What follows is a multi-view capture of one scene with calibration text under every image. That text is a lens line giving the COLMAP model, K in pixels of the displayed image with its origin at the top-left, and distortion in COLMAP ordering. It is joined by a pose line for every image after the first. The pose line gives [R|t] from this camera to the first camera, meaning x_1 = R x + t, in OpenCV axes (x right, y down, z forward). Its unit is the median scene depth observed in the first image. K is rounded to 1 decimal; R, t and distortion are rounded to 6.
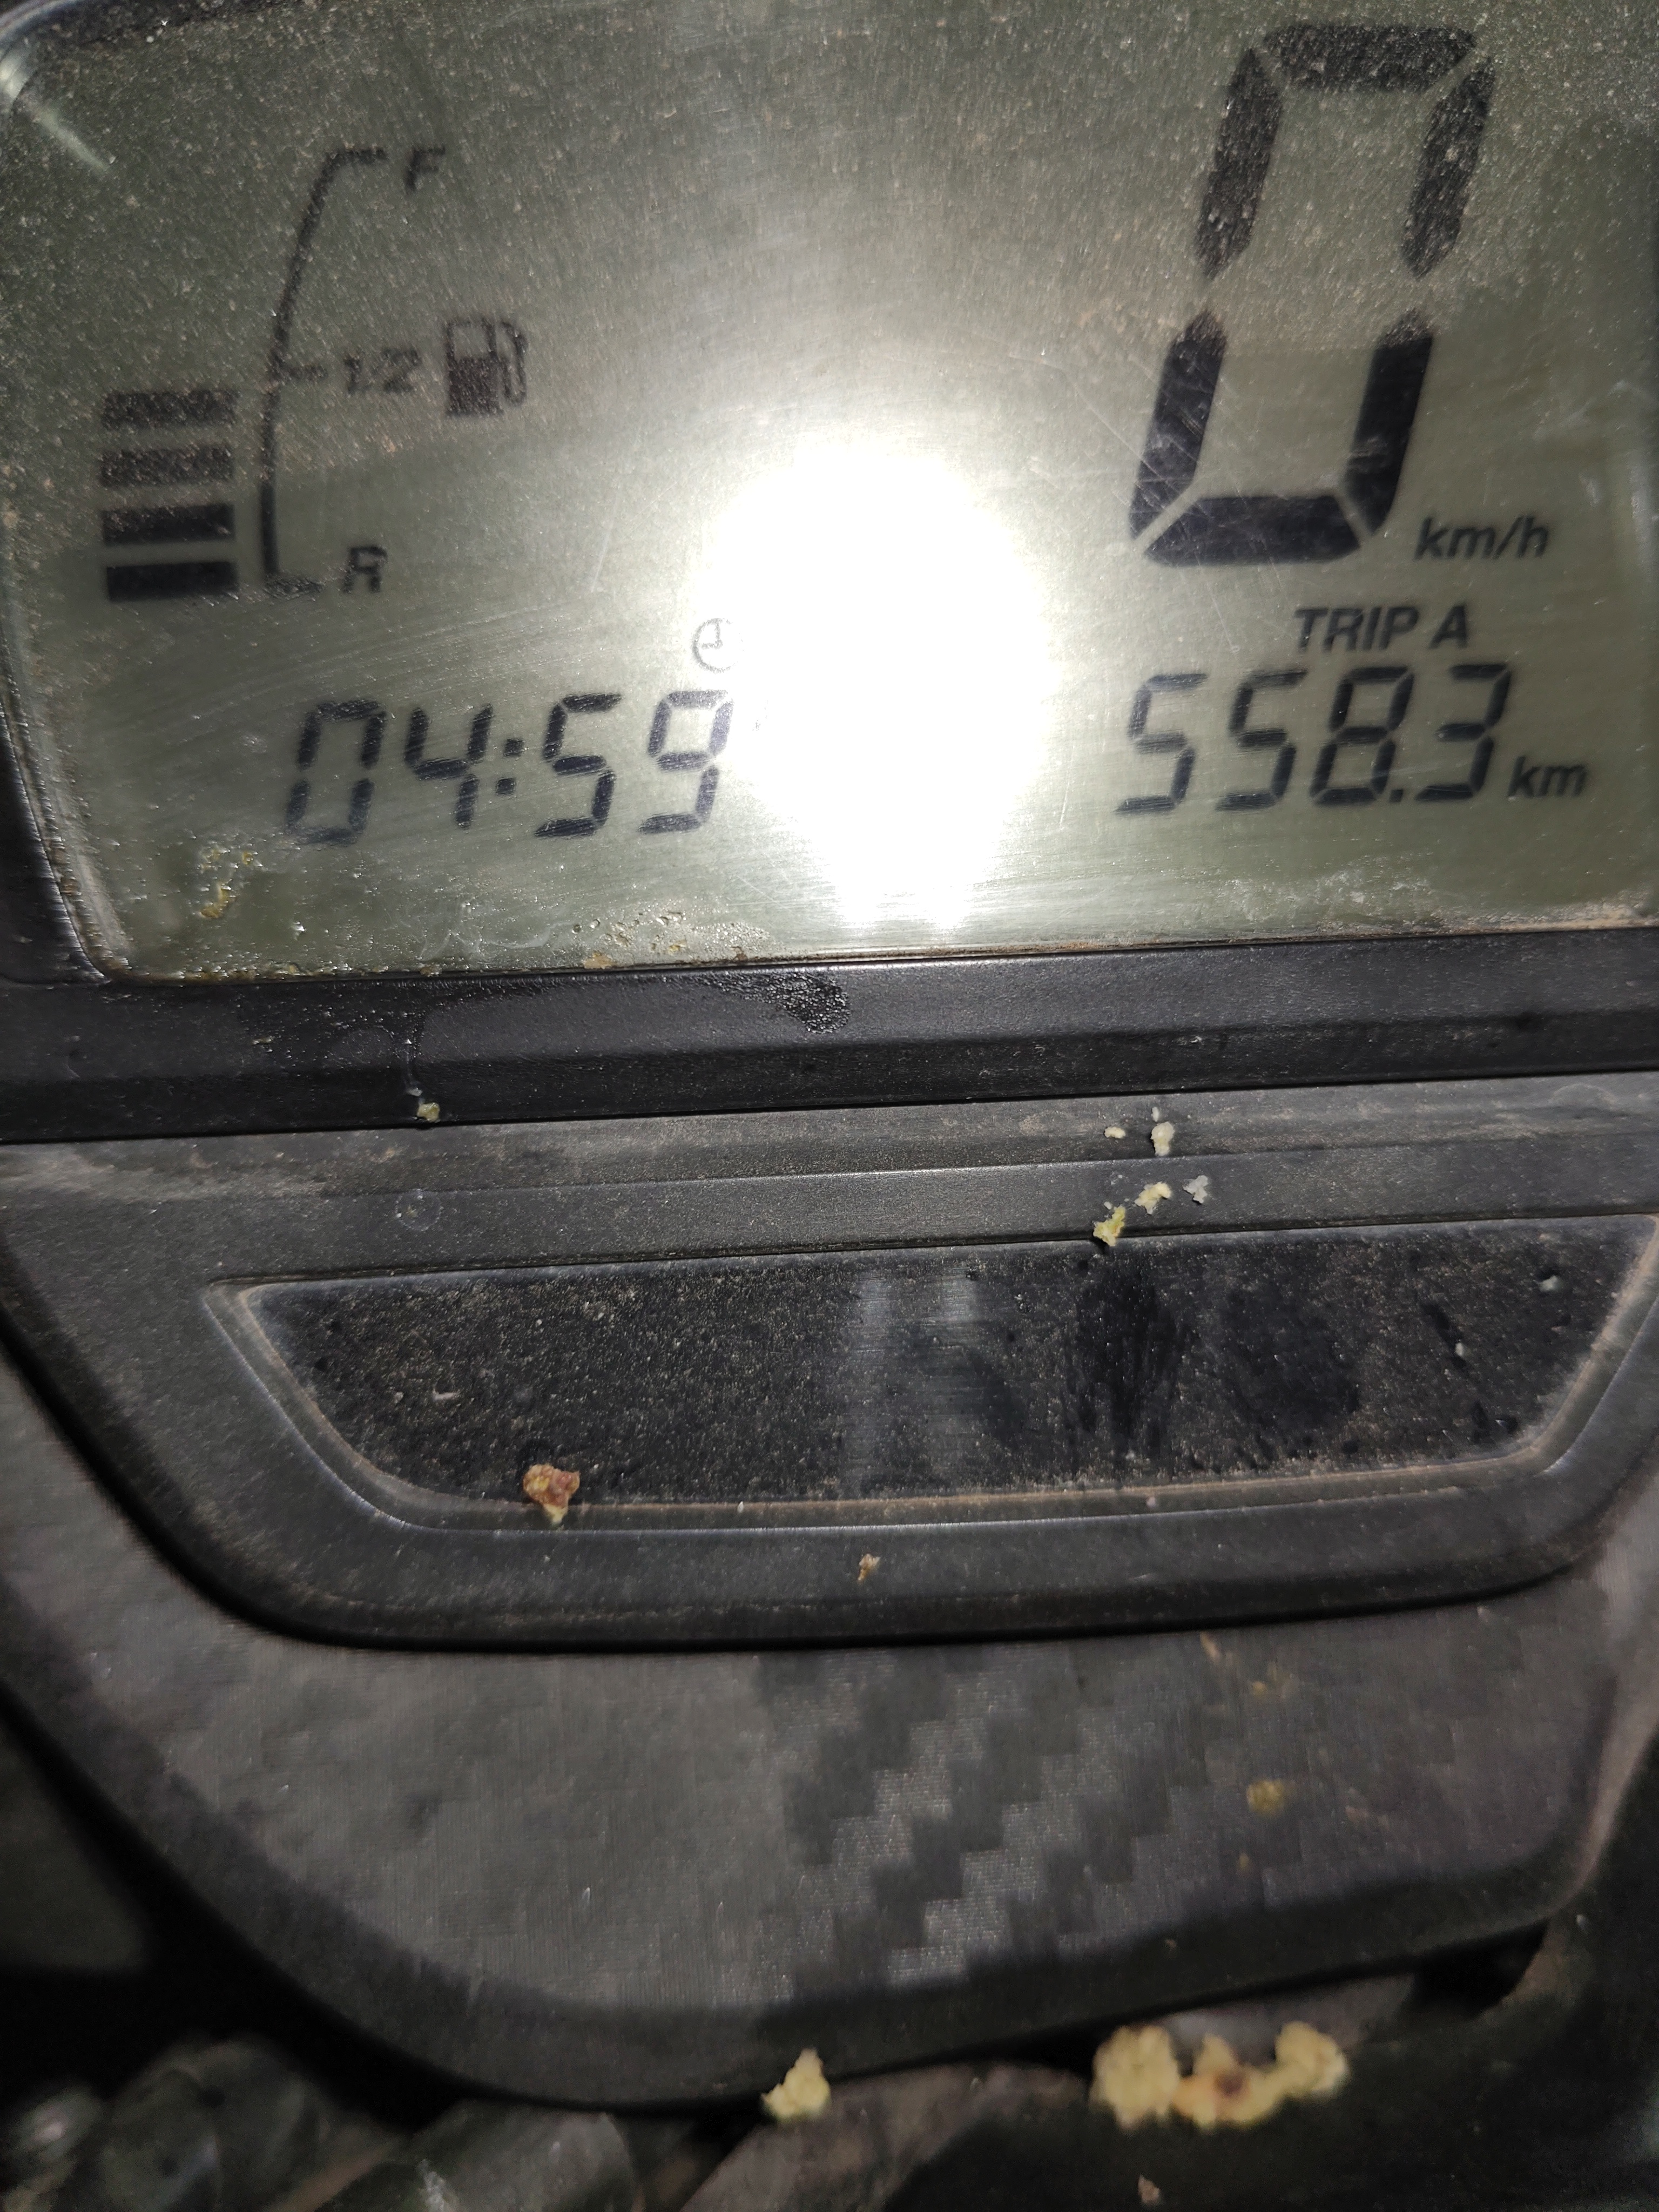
lens RADIAL K [[1620.7, 0, 842.4], [0, 1620.7, 1111.2], [0, 0, 1]] dist [-0.024958, -0.049316]
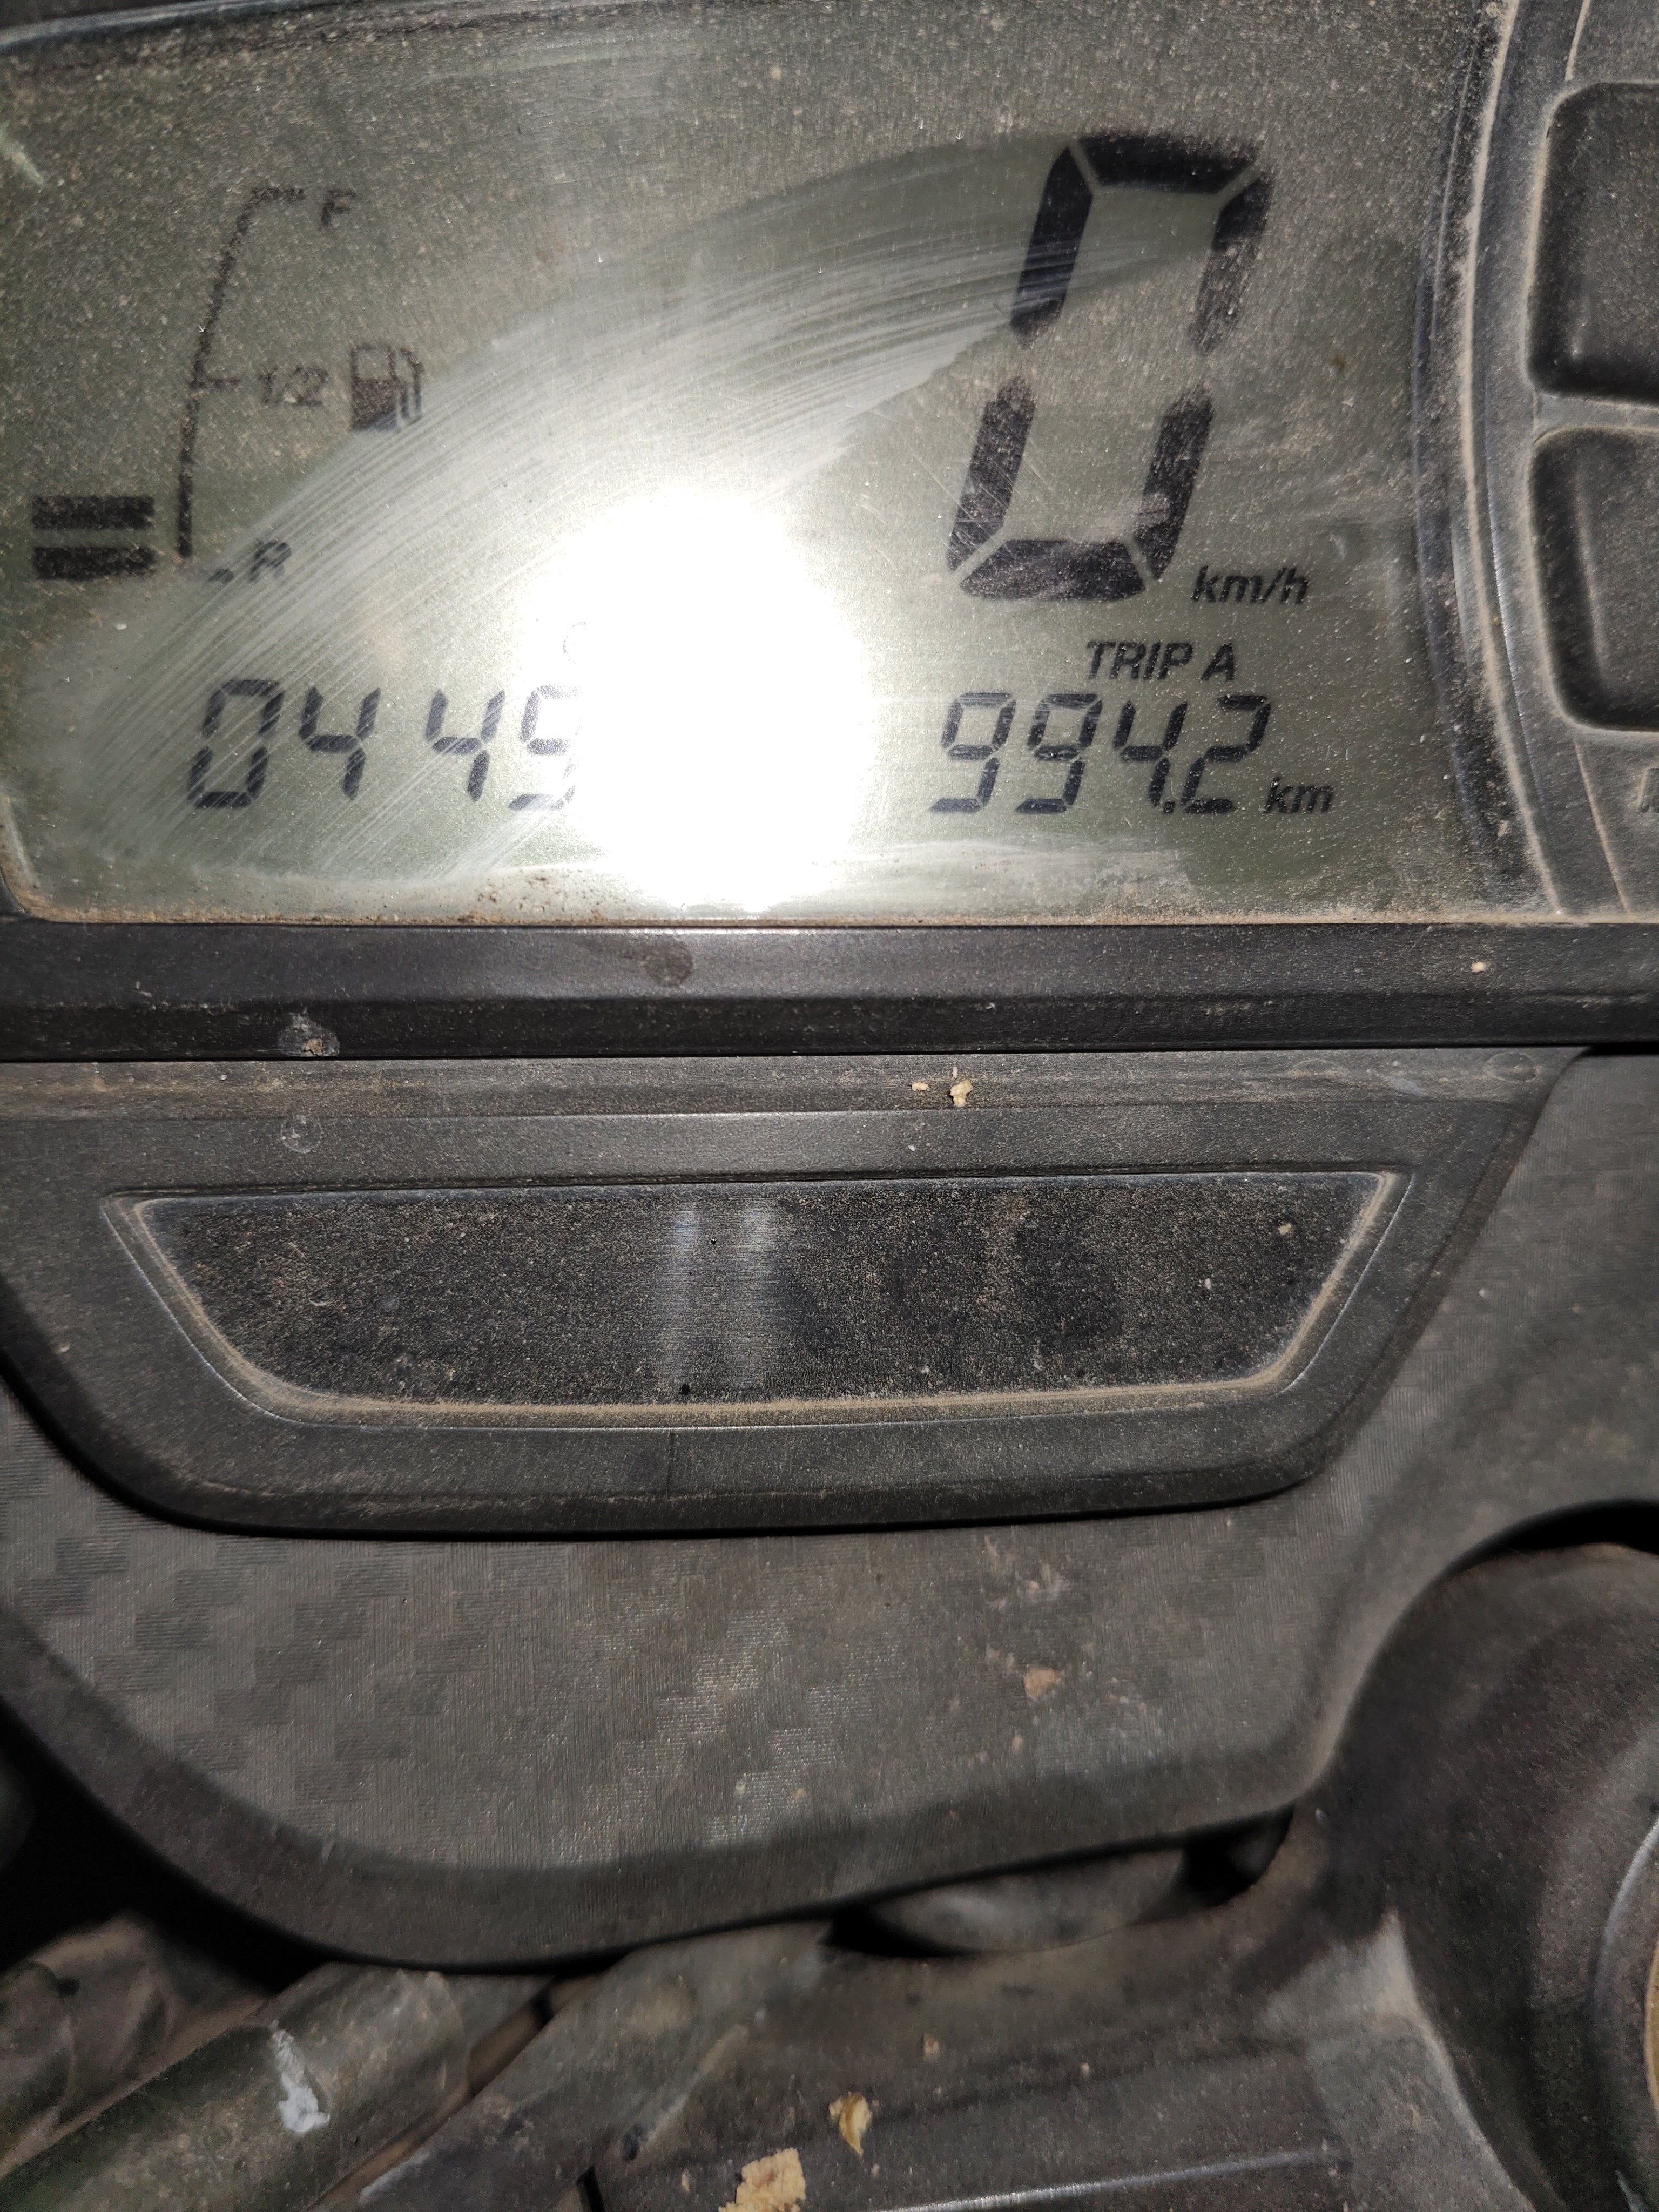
lens RADIAL K [[1620.7, 0, 807.7], [0, 1620.7, 1093.1], [0, 0, 1]] dist [-0.024958, -0.049316]
pose [[0.995619, 0.029688, 0.088667, -0.012871], [-0.028940, 0.999534, -0.009704, 0.031079], [-0.088913, 0.007095, 0.996014, -0.139290]]
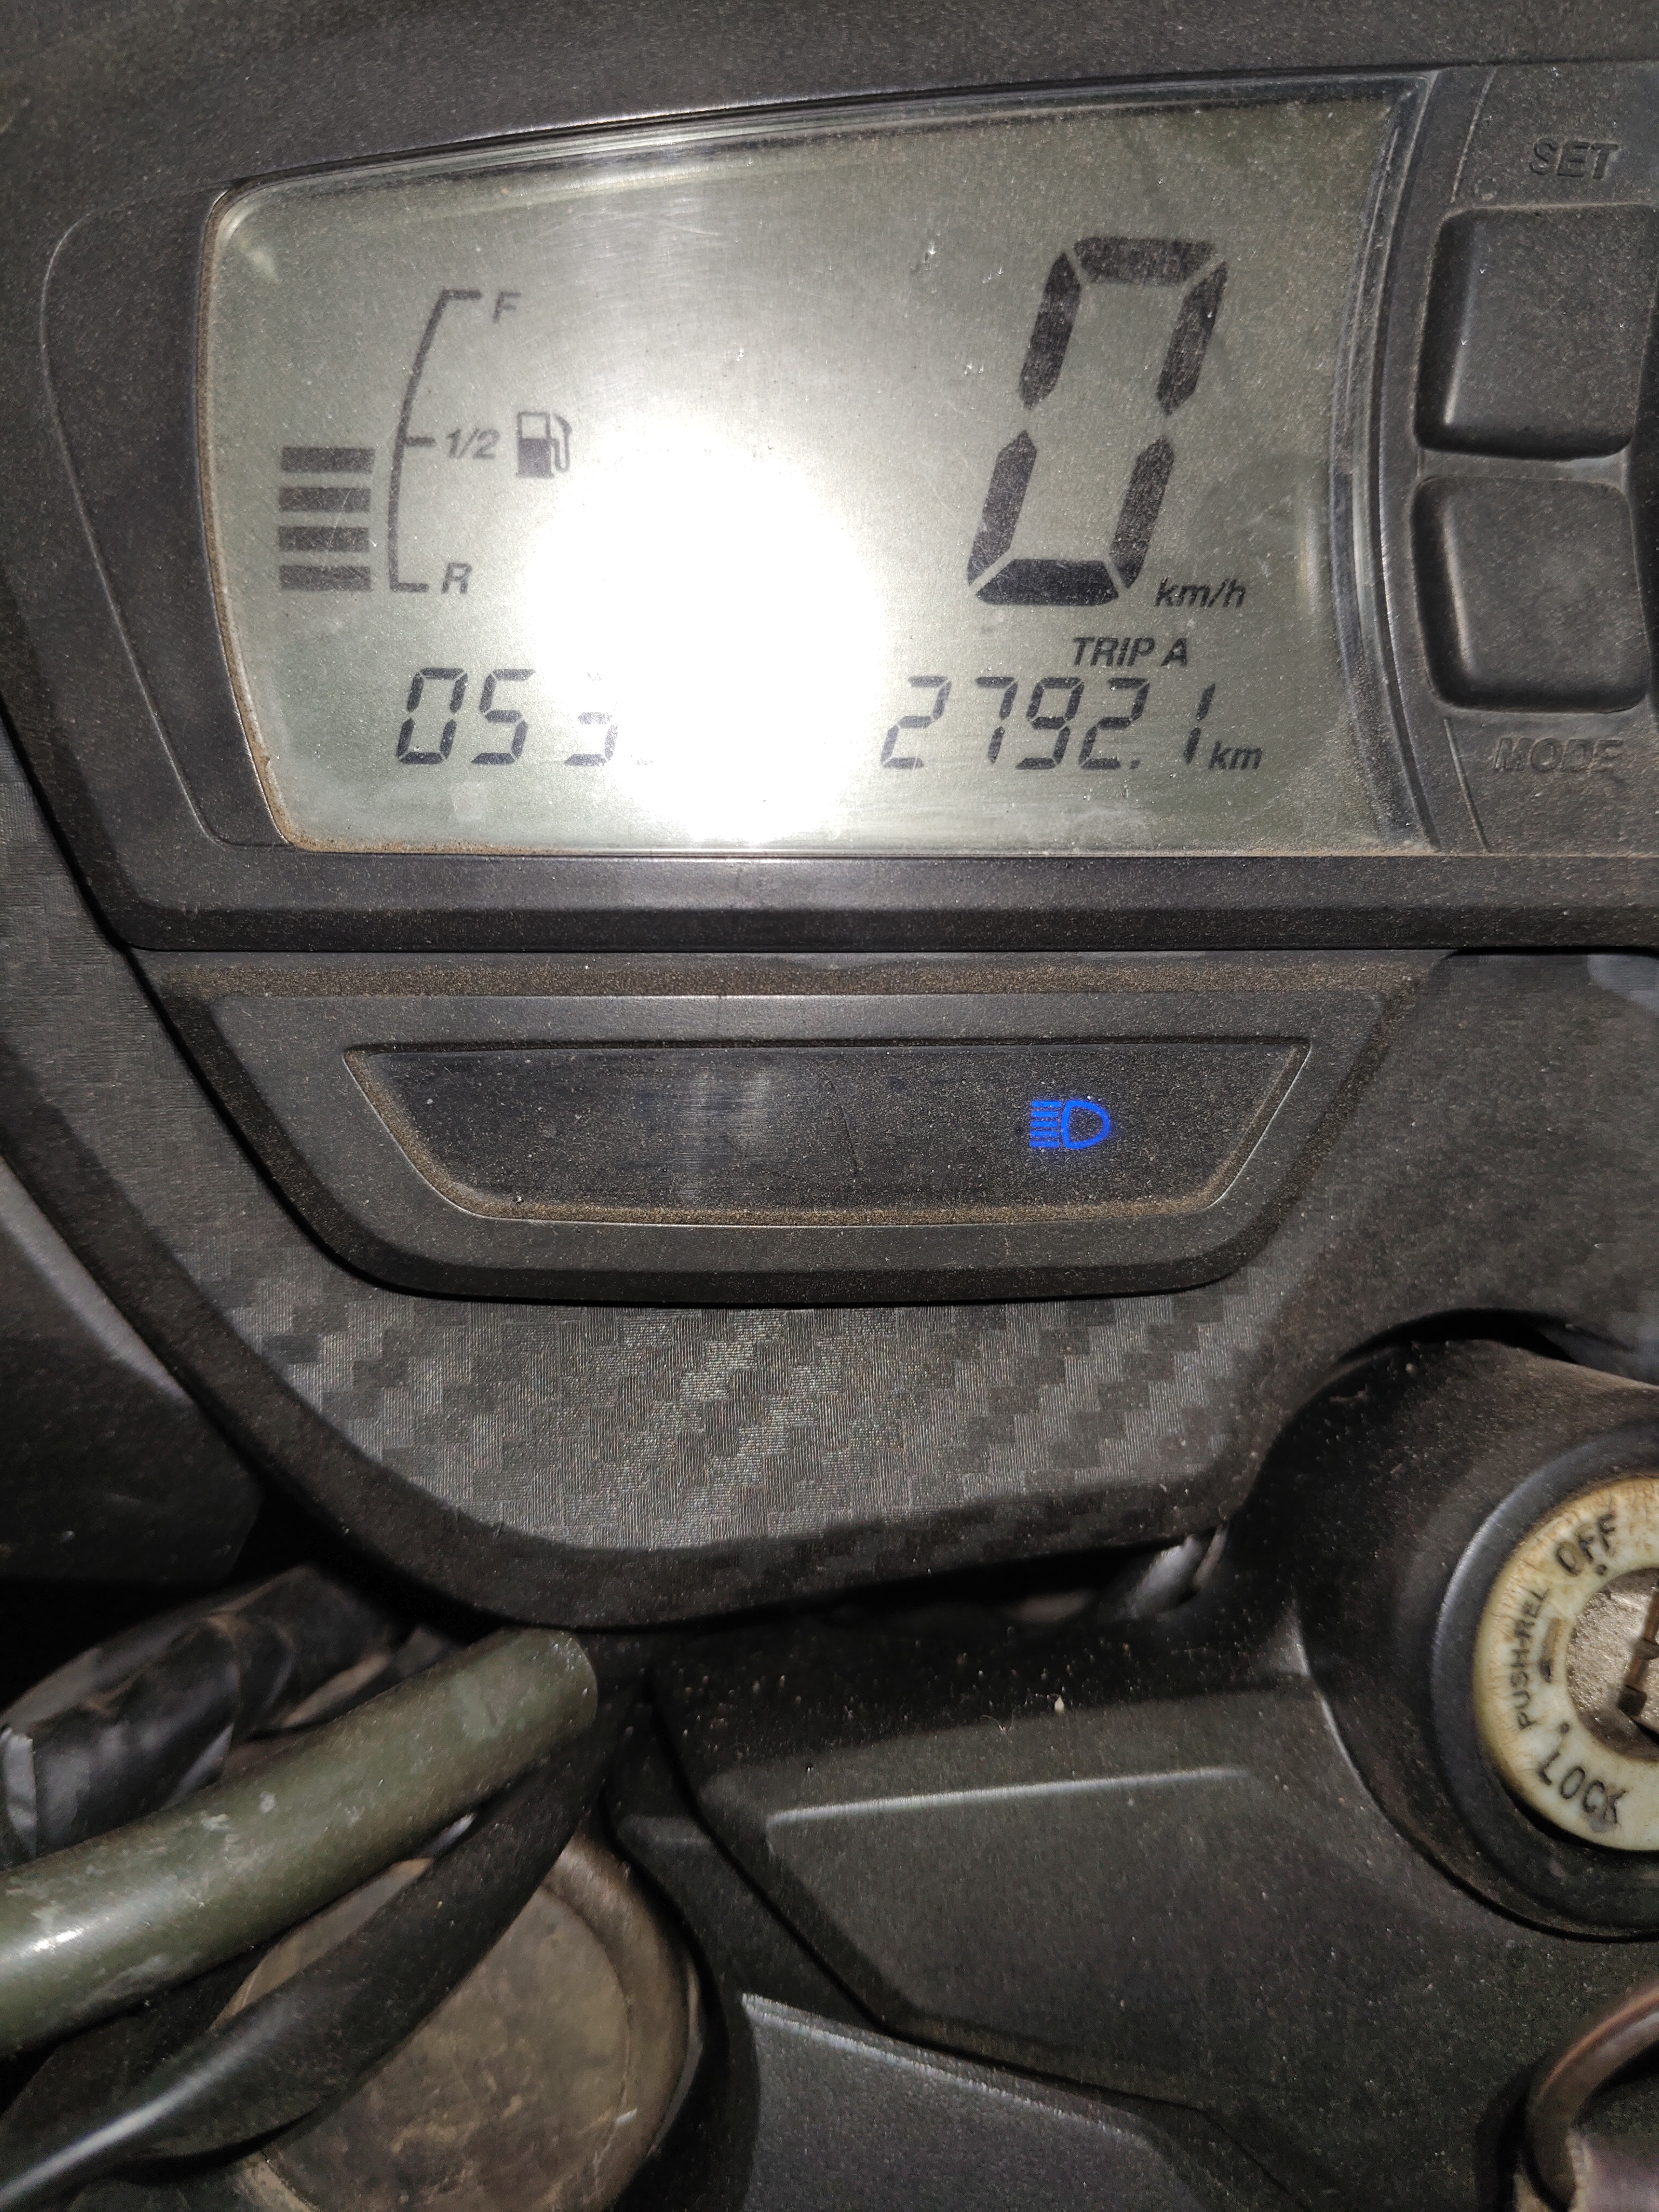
lens RADIAL K [[1620.7, 0, 807.1], [0, 1620.7, 1106.7], [0, 0, 1]] dist [-0.024958, -0.049316]
pose [[0.996900, 0.034076, 0.070921, -0.061869], [-0.037834, 0.997913, 0.052330, 0.060095], [-0.068990, -0.054851, 0.996108, -0.527223]]
